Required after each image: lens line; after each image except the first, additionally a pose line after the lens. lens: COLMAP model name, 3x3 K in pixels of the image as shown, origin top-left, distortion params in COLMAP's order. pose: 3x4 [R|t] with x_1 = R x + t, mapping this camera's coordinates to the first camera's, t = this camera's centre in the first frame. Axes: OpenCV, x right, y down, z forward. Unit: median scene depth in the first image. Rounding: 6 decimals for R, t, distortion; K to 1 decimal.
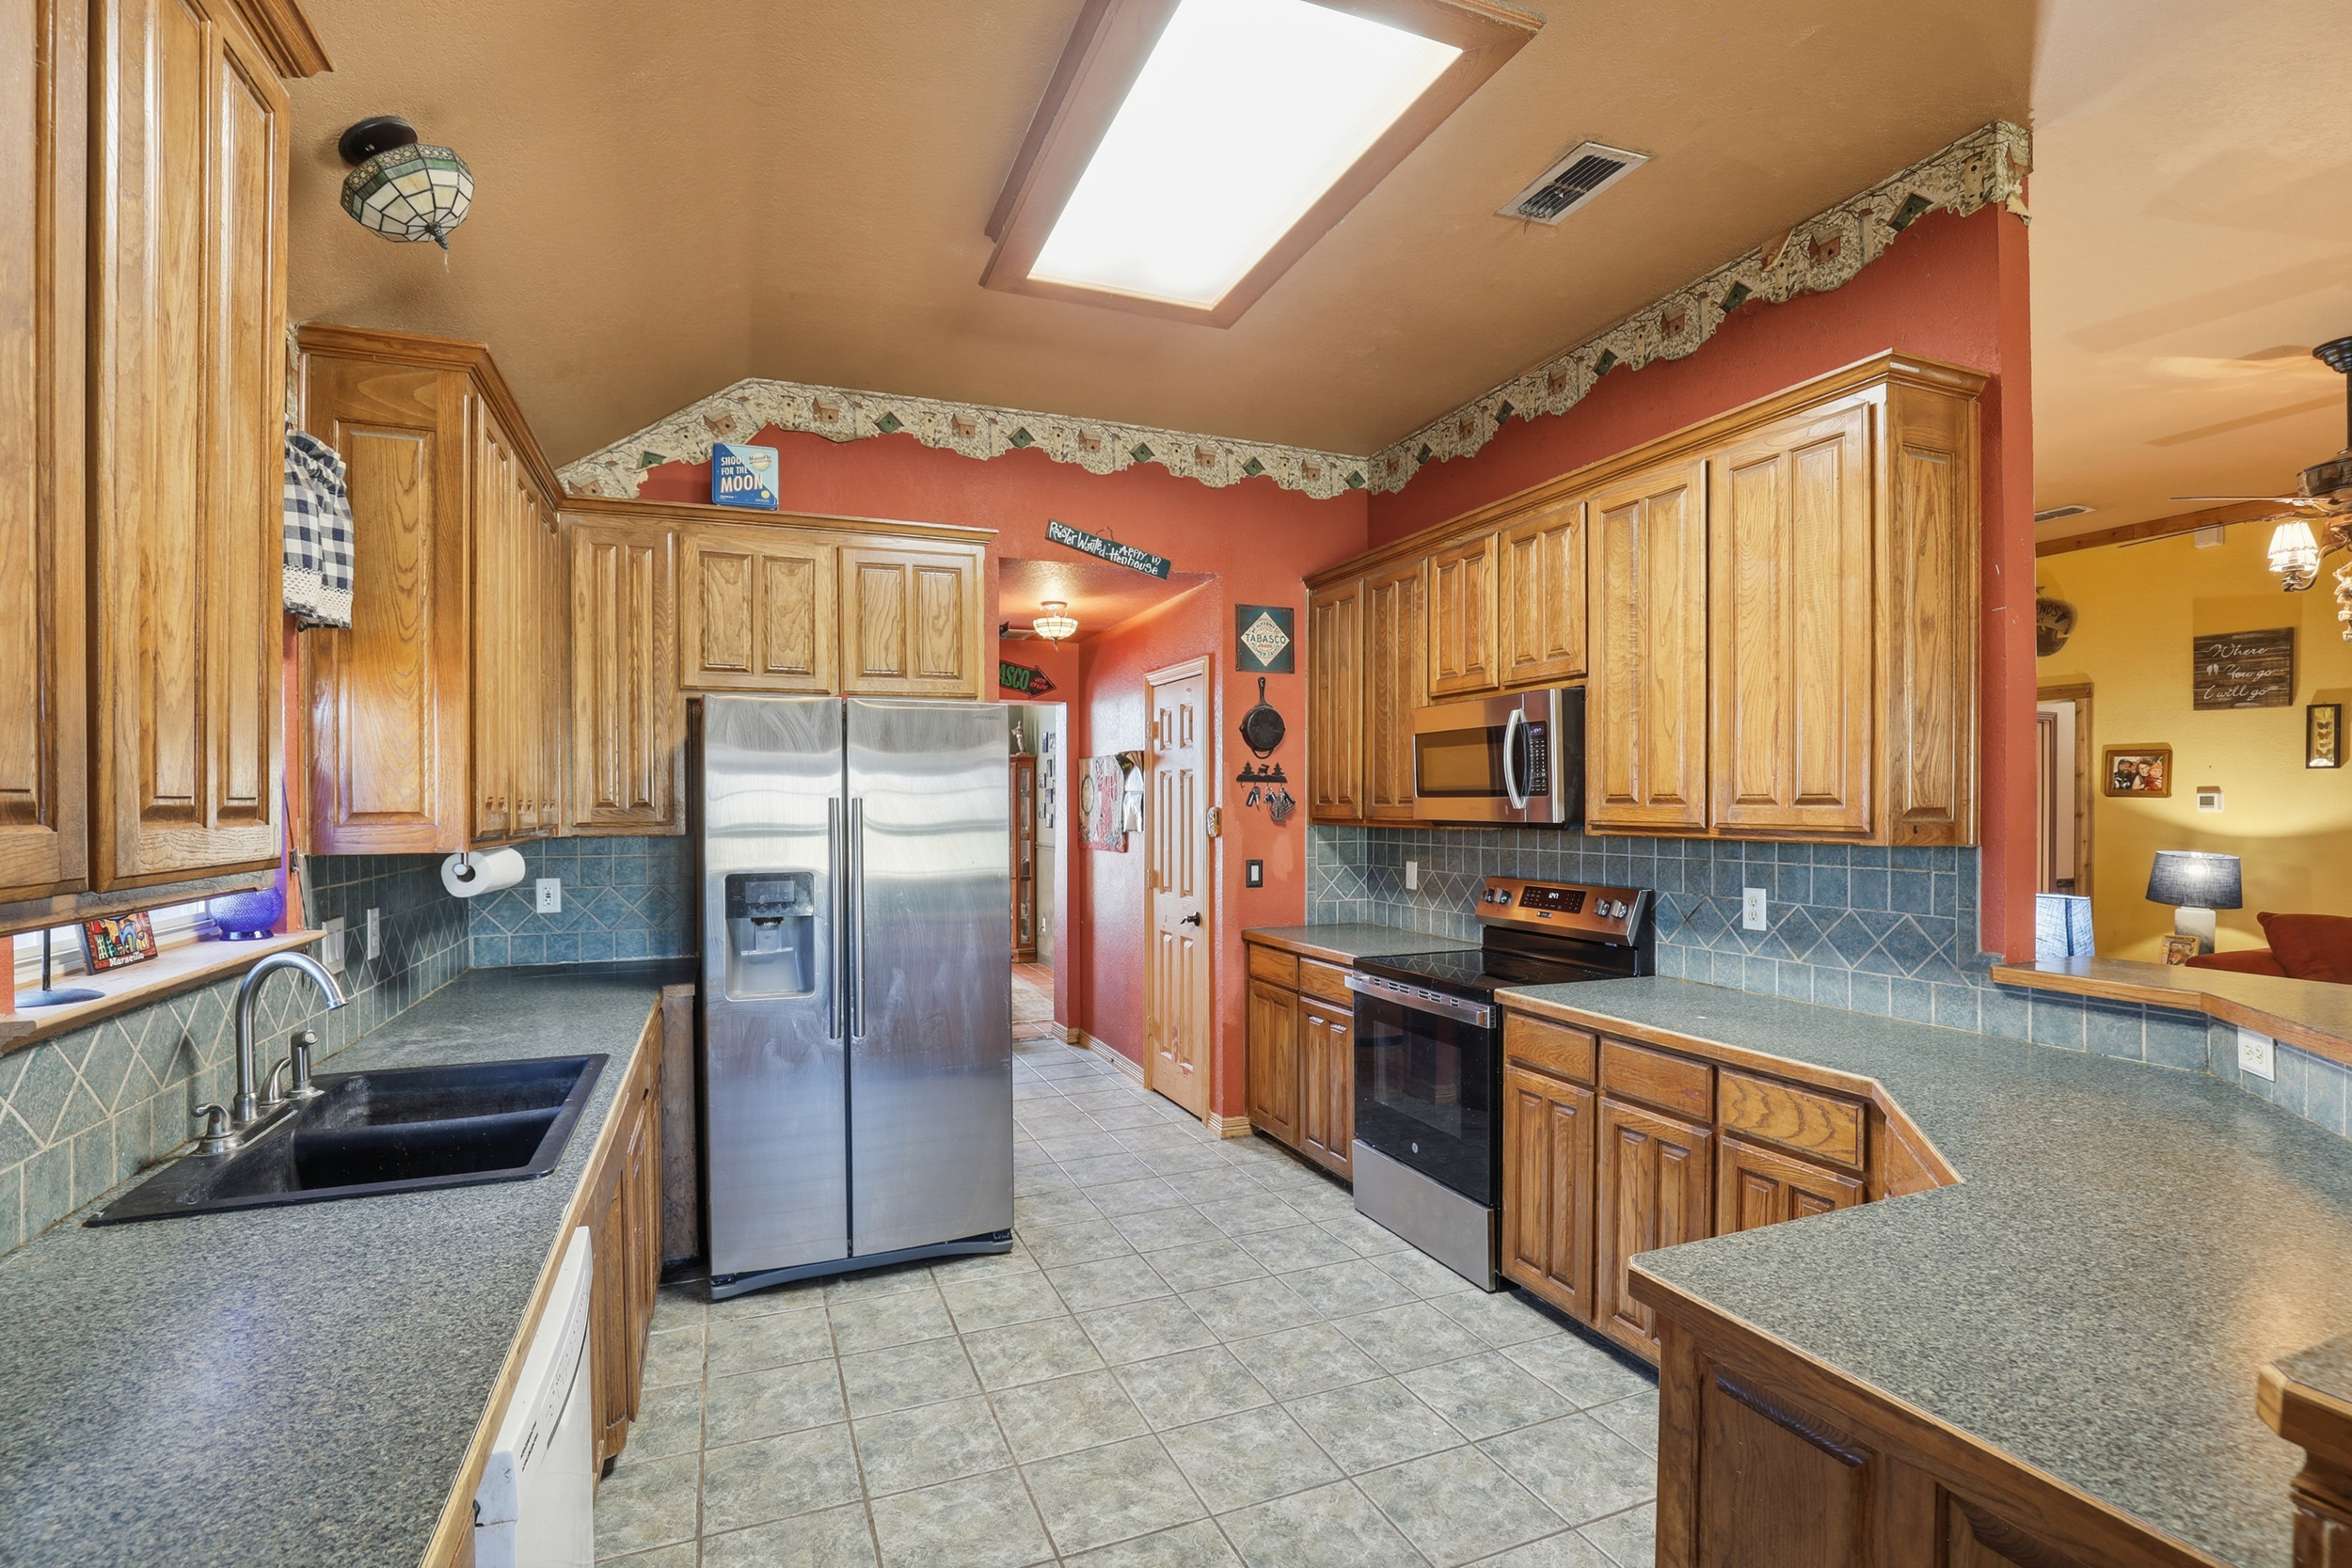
lens RADIAL K [[1094.0, 0, 1175.8], [0, 1094.0, 804.6], [0, 0, 1]] dist [-0.034193, 0.006413]
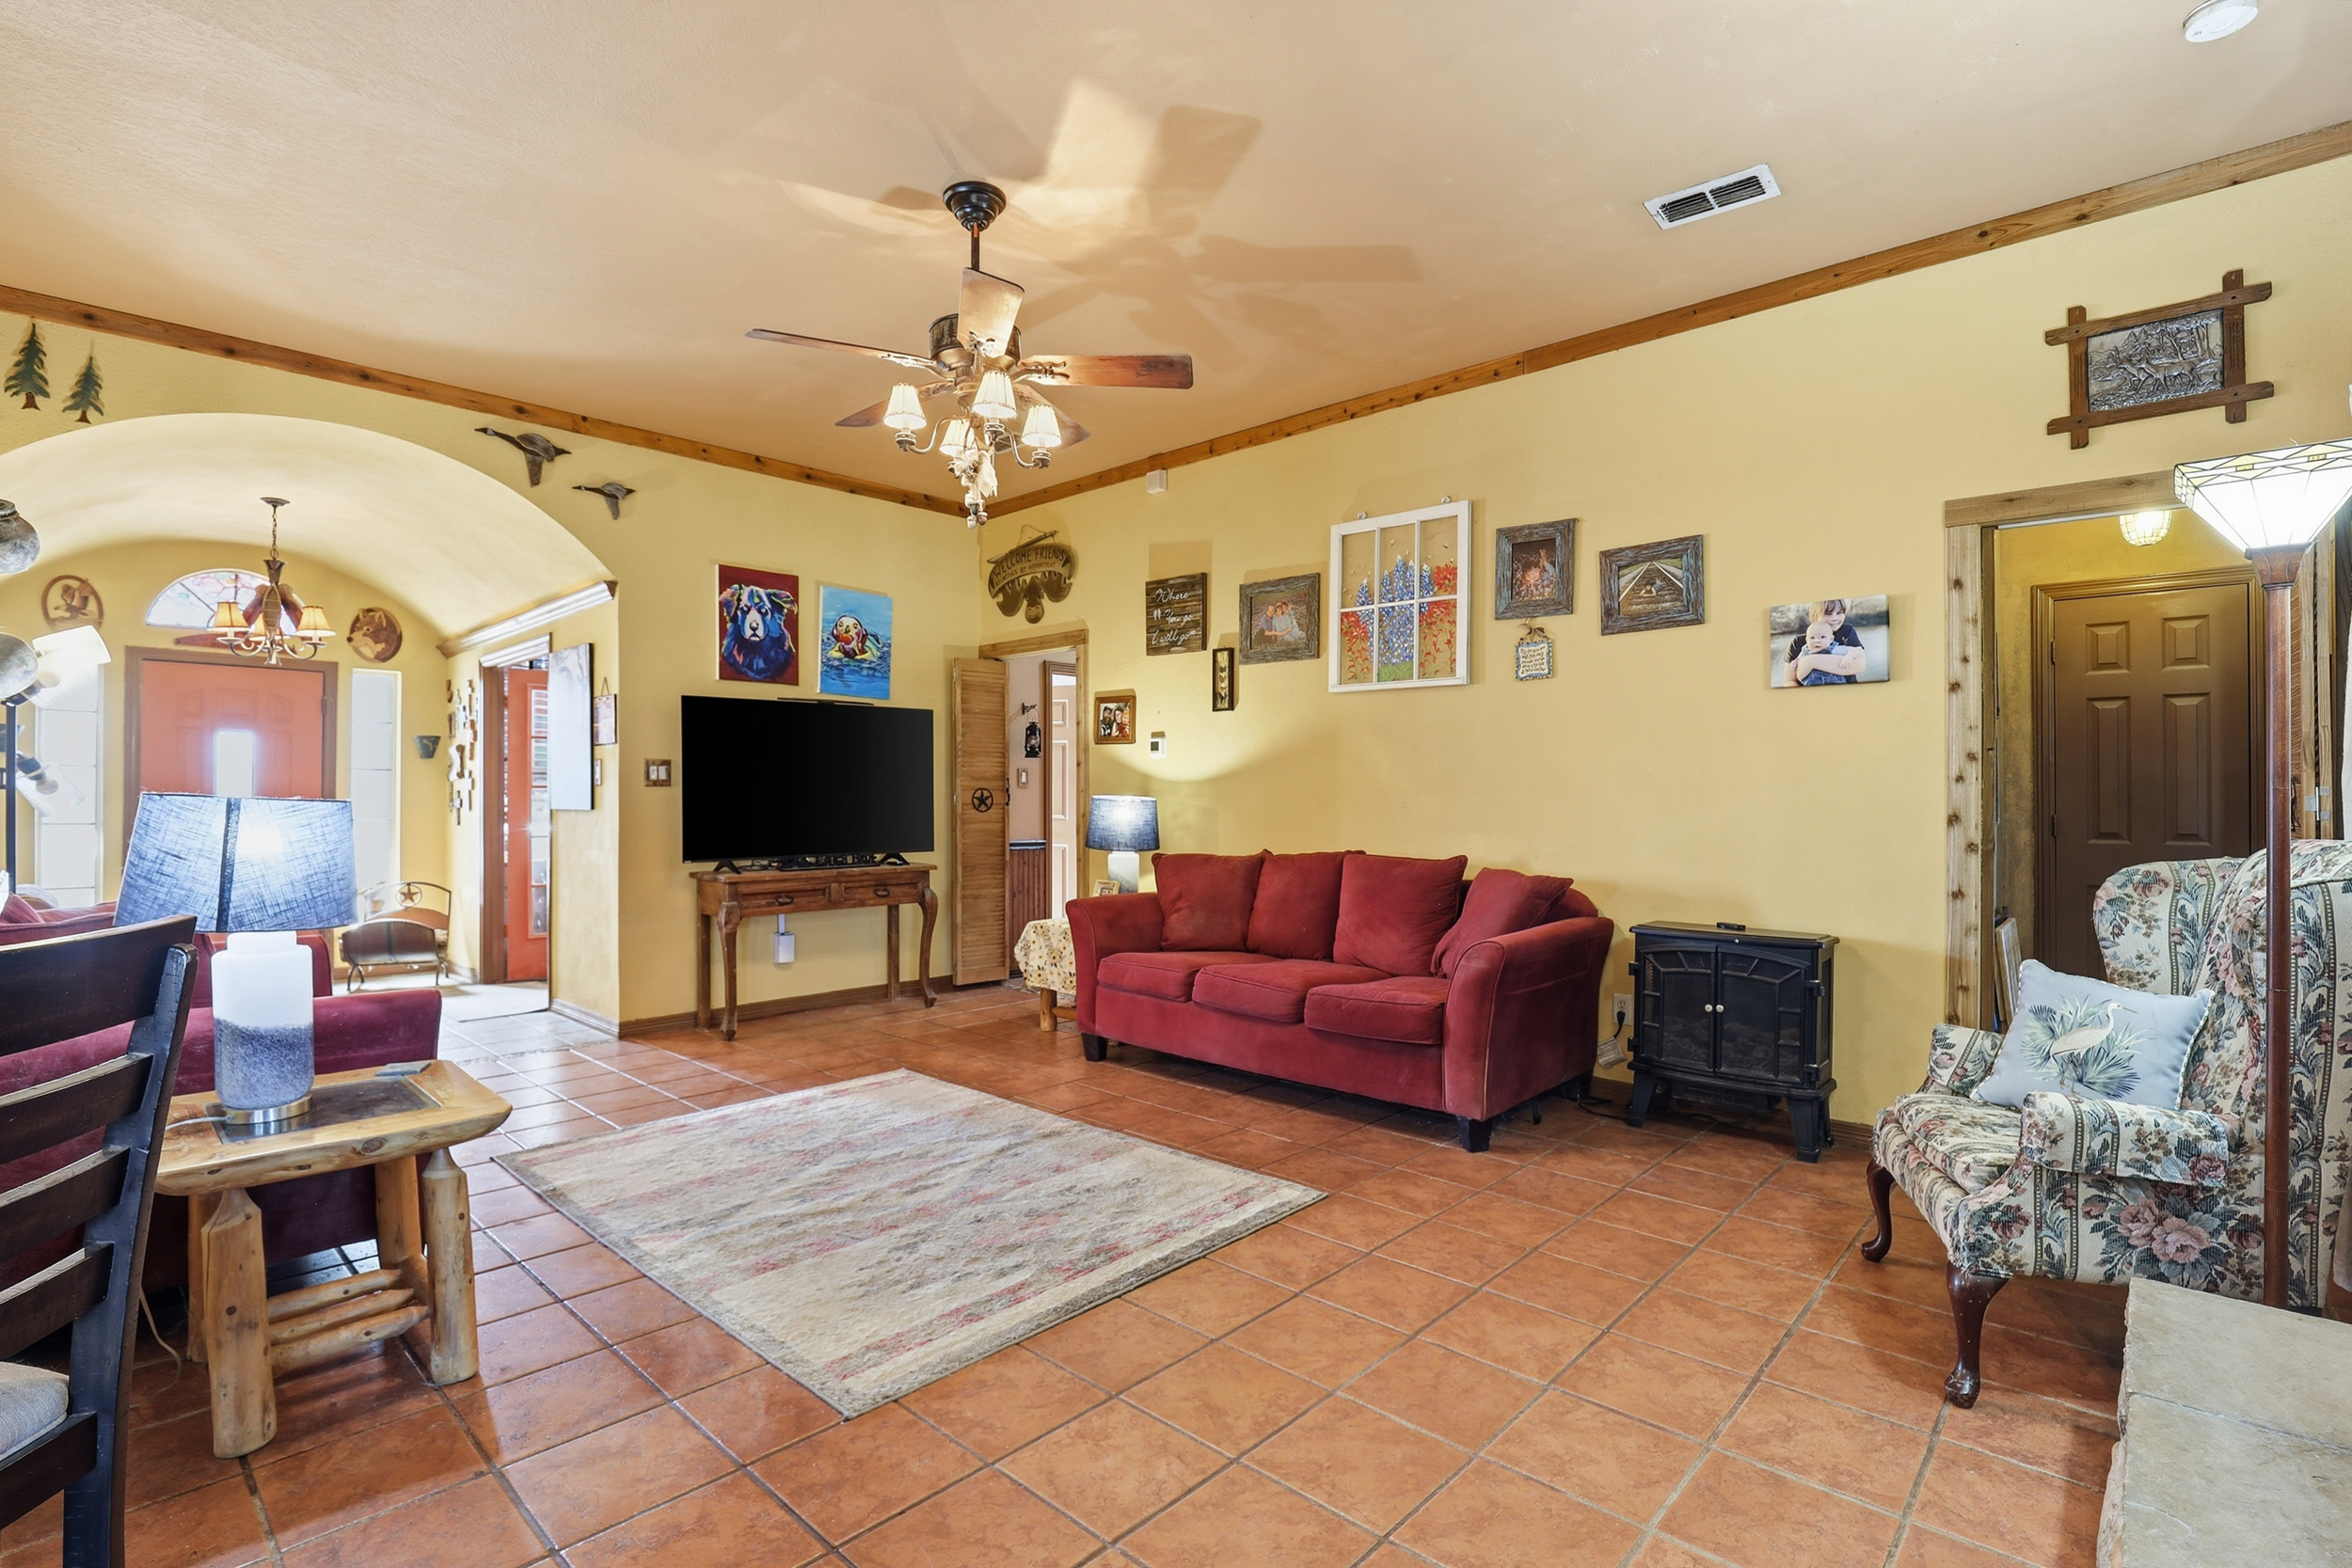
lens RADIAL K [[1094.0, 0, 1171.9], [0, 1094.0, 792.9], [0, 0, 1]] dist [-0.034193, 0.006413]
pose [[0.907861, -0.001429, 0.419270, 0.868890], [0.003011, 0.999991, -0.003111, 0.069687], [-0.419261, 0.004087, 0.907856, 0.094484]]
